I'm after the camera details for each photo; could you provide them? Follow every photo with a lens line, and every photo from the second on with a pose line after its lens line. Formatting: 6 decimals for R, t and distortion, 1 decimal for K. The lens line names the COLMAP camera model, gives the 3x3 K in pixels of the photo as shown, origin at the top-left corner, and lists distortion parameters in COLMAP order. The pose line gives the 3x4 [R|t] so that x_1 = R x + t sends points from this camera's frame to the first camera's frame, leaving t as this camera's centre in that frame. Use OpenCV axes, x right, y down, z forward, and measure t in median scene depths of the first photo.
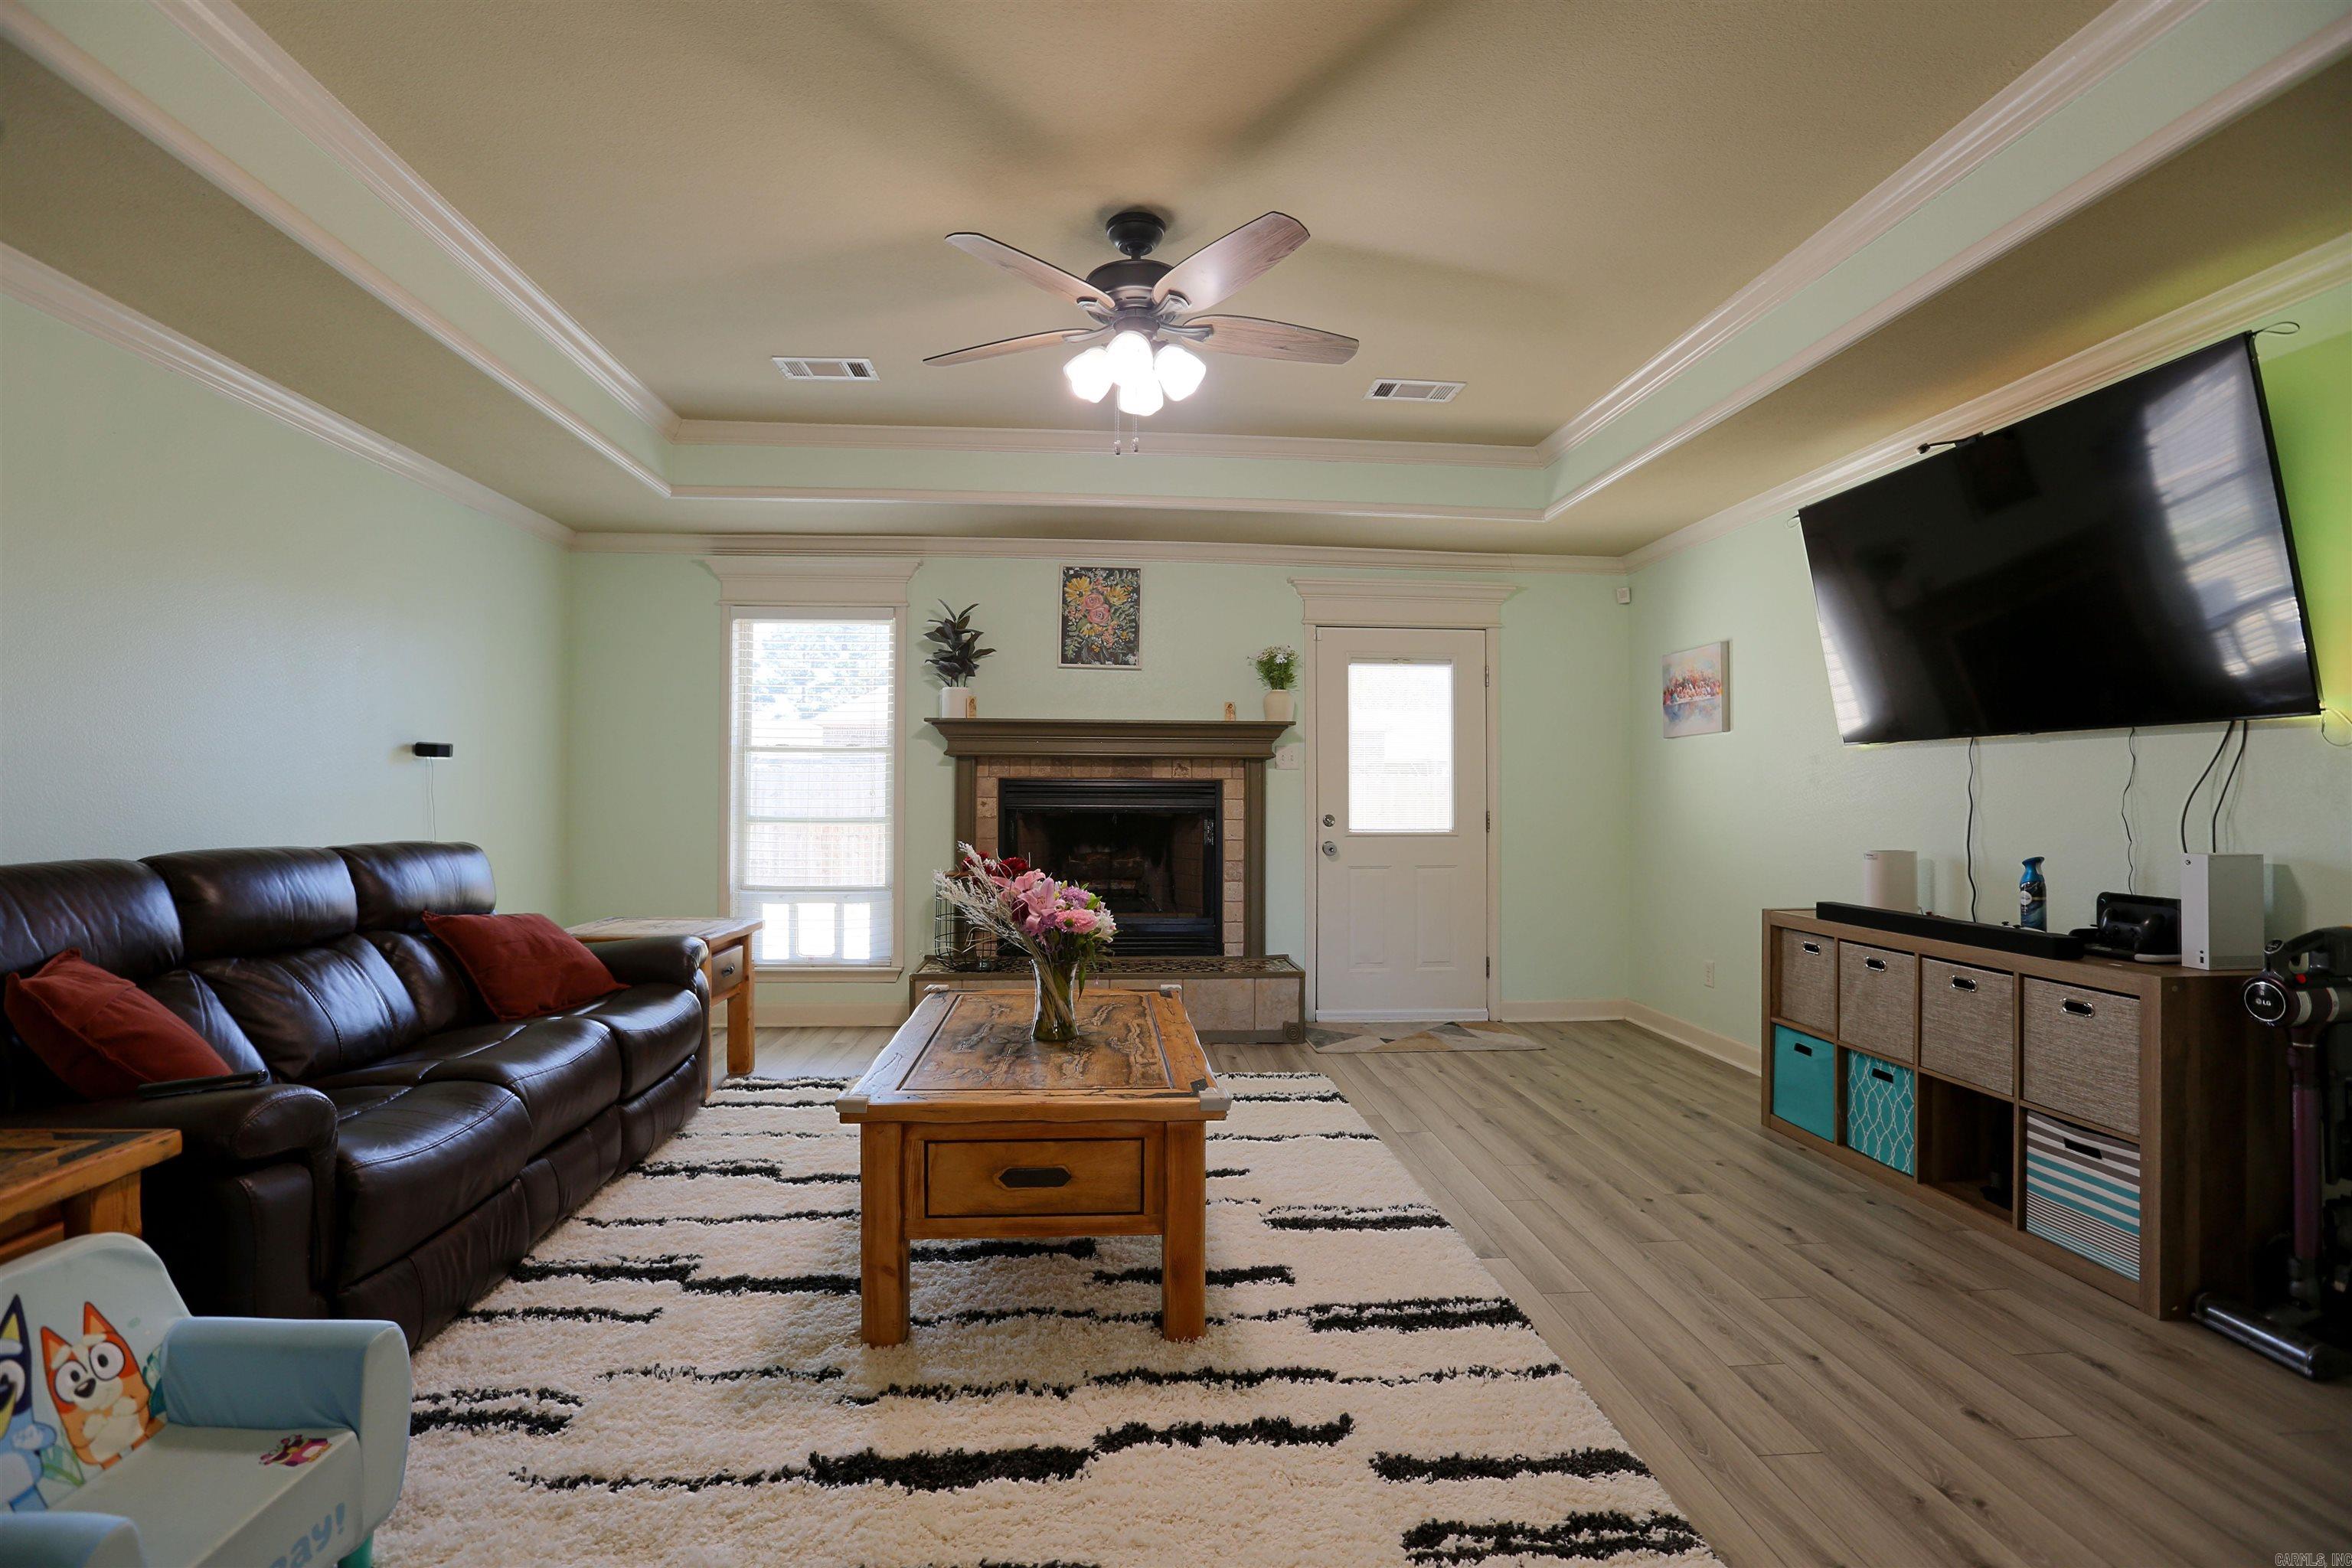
lens RADIAL K [[1067.4, 0, 1175.5], [0, 1067.4, 784.0], [0, 0, 1]] dist [-0.032403, 0.008392]
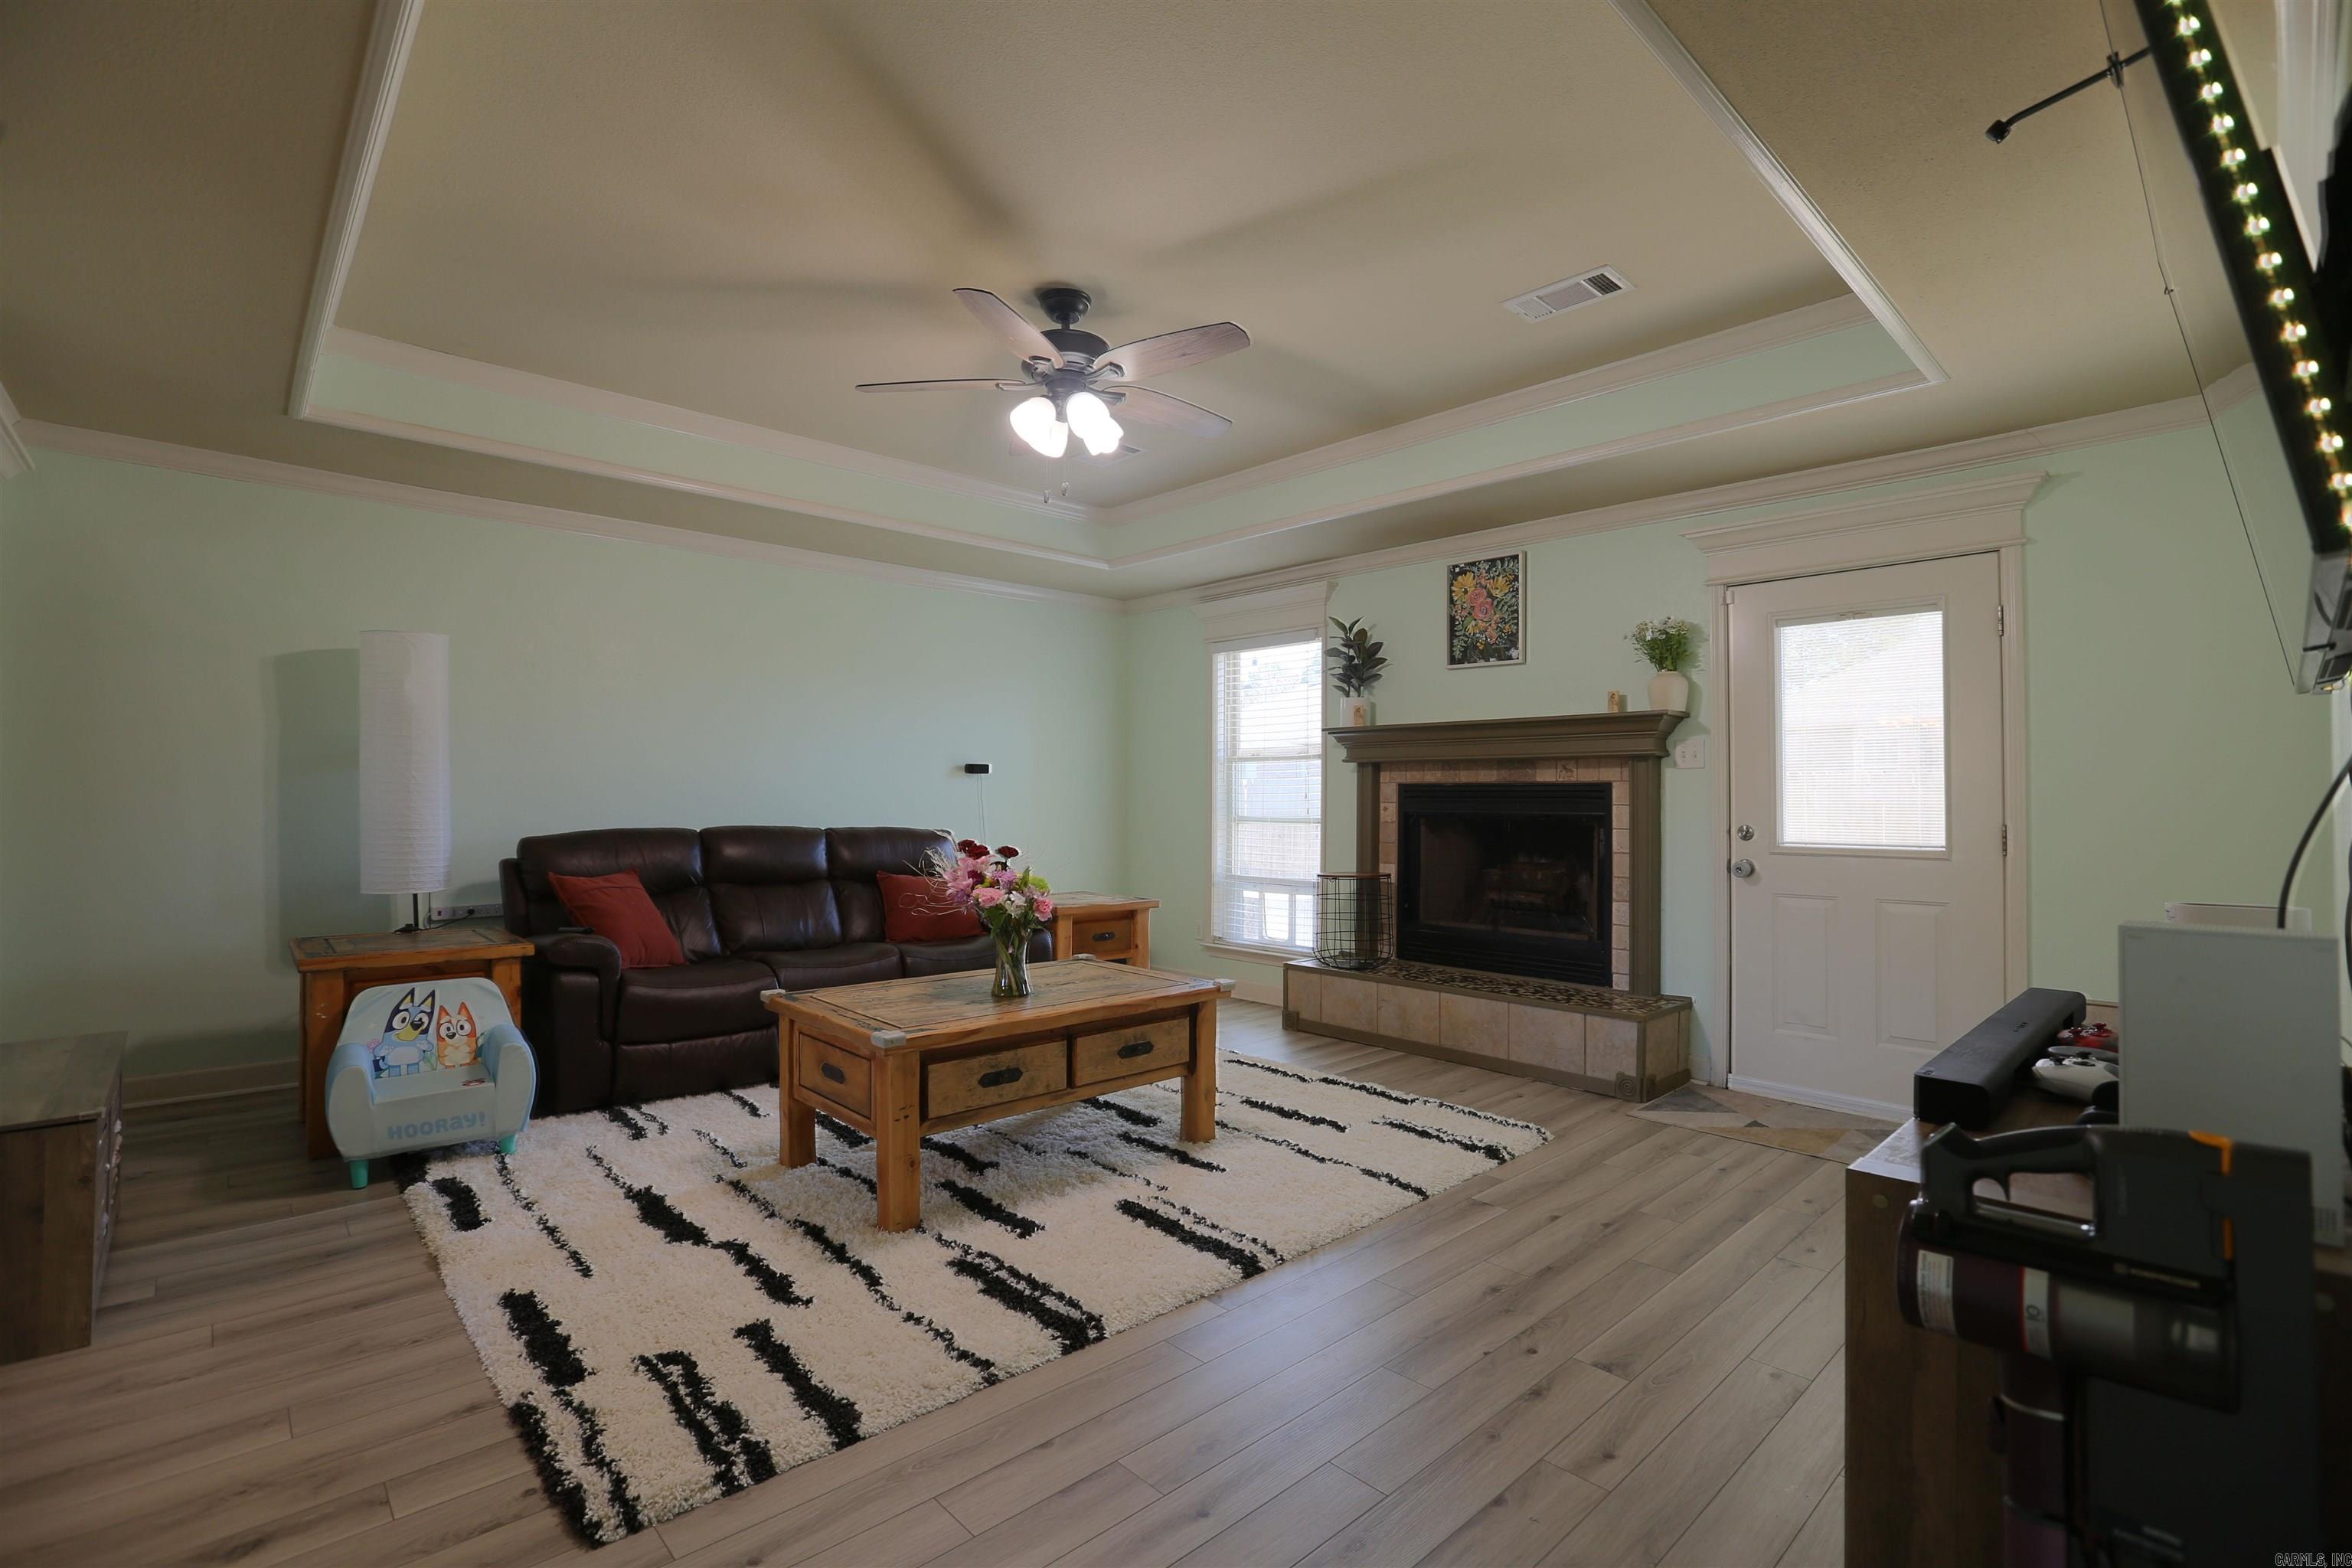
lens RADIAL K [[1067.4, 0, 1178.3], [0, 1067.4, 771.4], [0, 0, 1]] dist [-0.032403, 0.008392]
pose [[0.622442, -0.018548, -0.782446, 0.572398], [0.002945, 0.999768, -0.021357, 0.005103], [0.782660, 0.010989, 0.622352, 0.229866]]
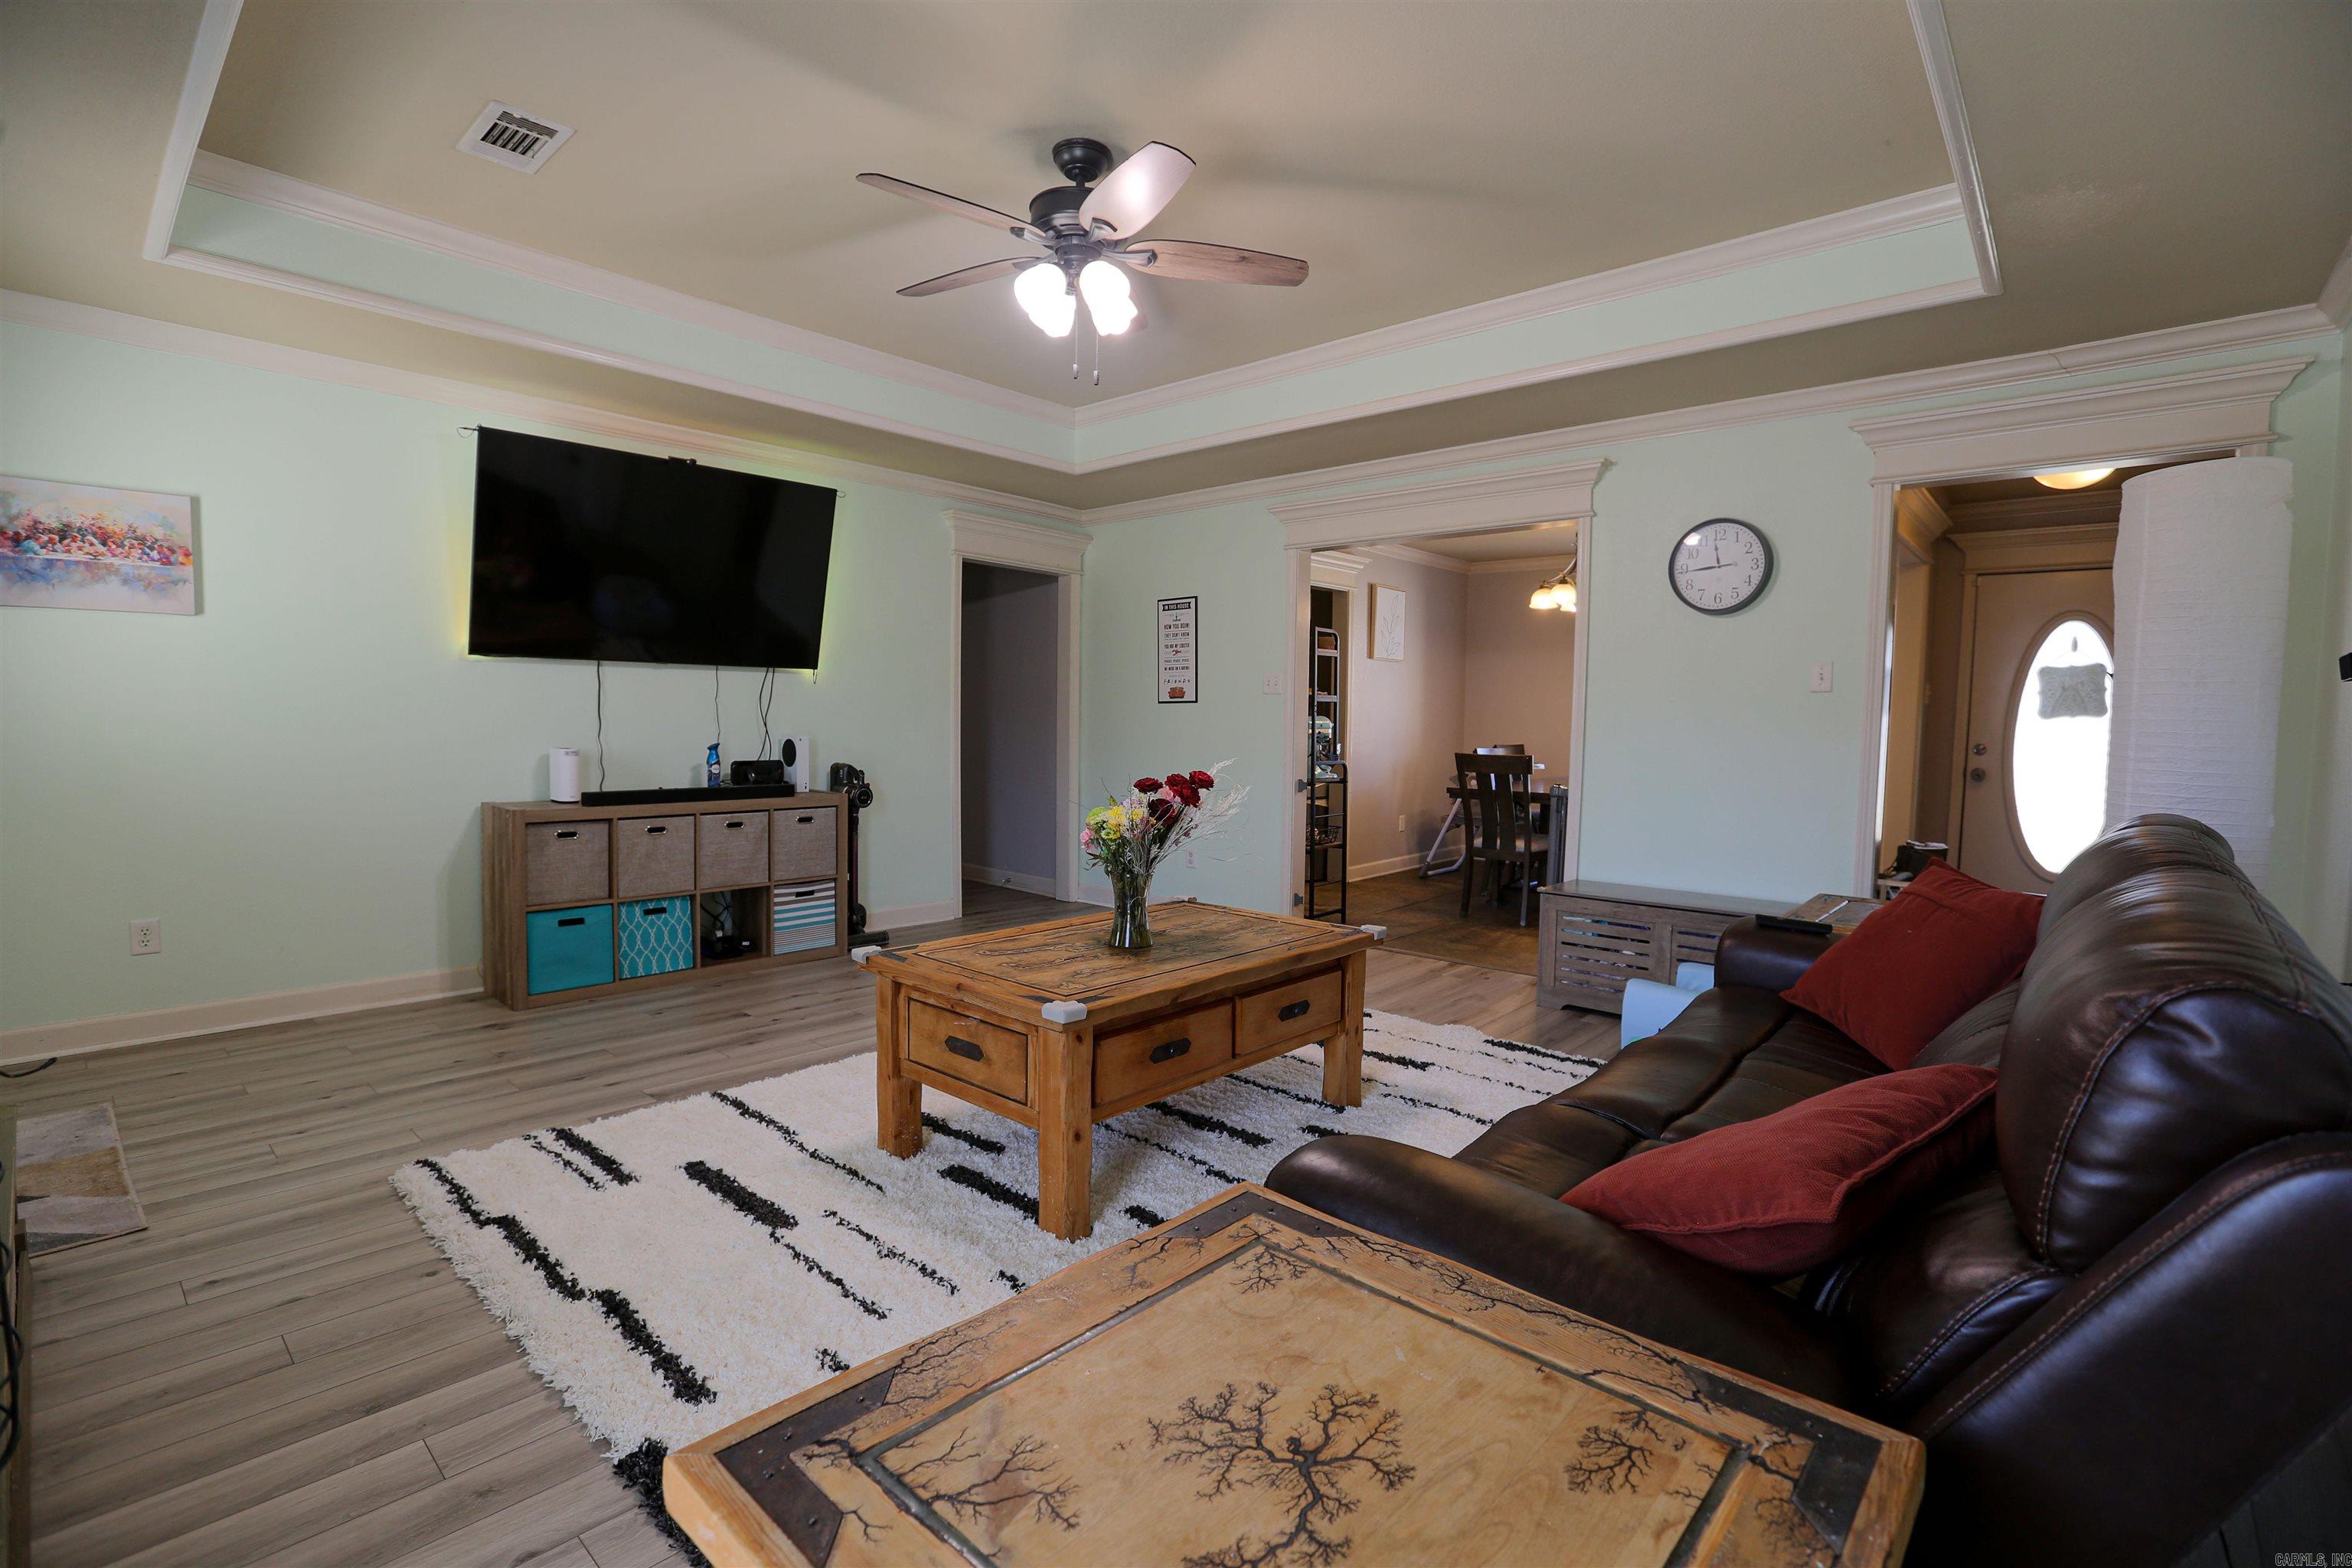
lens RADIAL K [[1067.4, 0, 1169.1], [0, 1067.4, 779.8], [0, 0, 1]] dist [-0.032403, 0.008392]
pose [[-0.684566, -0.061687, 0.726336, -0.530359], [-0.026182, 0.997851, 0.060069, 0.005856], [-0.728480, 0.022104, -0.684710, 1.004614]]
